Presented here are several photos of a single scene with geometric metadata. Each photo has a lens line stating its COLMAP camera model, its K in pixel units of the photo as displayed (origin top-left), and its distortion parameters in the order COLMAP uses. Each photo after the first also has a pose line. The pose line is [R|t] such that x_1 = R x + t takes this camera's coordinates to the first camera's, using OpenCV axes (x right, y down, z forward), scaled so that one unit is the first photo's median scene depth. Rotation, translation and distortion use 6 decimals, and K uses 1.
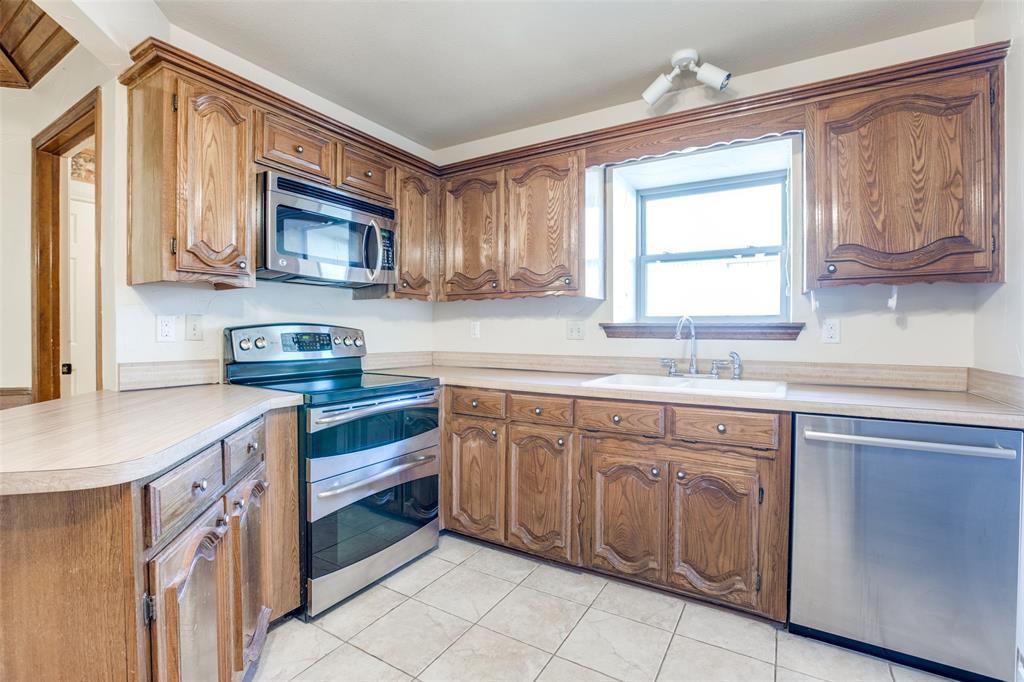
lens RADIAL K [[470.7, 0, 508.0], [0, 470.7, 331.0], [0, 0, 1]] dist [-0.024449, 0.000673]
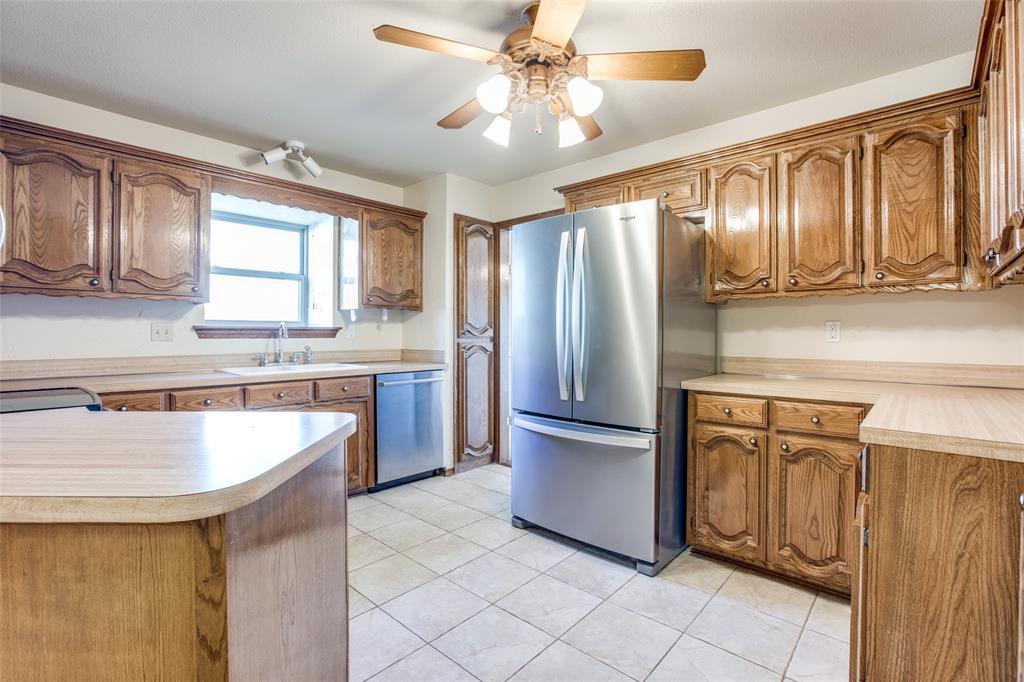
lens RADIAL K [[470.7, 0, 508.0], [0, 470.7, 331.0], [0, 0, 1]] dist [-0.024449, 0.000673]
pose [[0.211688, 0.000489, 0.977337, -0.951527], [0.001616, 0.999998, -0.000850, -0.002153], [-0.977336, 0.001759, 0.211686, 0.042393]]
